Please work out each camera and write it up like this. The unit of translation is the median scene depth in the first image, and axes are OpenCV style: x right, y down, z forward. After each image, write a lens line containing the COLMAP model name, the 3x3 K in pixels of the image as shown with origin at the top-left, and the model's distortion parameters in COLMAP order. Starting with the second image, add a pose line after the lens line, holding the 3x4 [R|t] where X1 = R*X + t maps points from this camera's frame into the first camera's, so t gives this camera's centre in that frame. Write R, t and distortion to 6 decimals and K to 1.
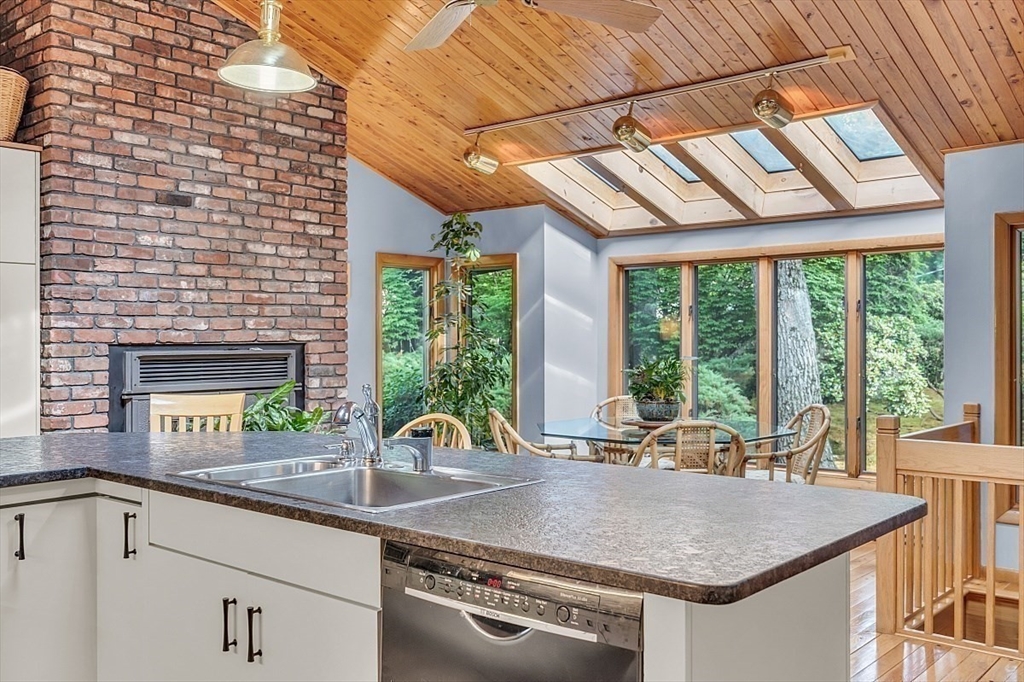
lens RADIAL K [[945.2, 0, 512.0], [0, 945.2, 341.0], [0, 0, 1]] dist [-0.002529, -0.004606]
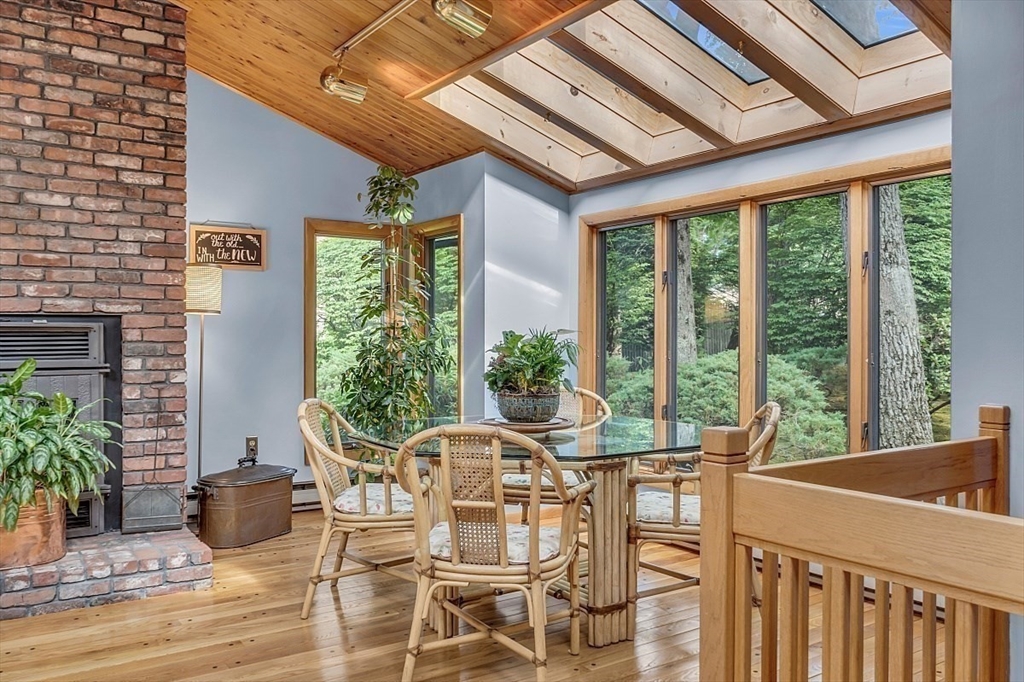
lens RADIAL K [[821.5, 0, 512.0], [0, 821.5, 341.0], [0, 0, 1]] dist [-0.009763, 0.001328]
pose [[0.969156, 0.001891, -0.246440, 0.286431], [-0.001457, 0.999997, 0.001944, 0.022440], [0.246443, -0.001526, 0.969156, 0.388165]]
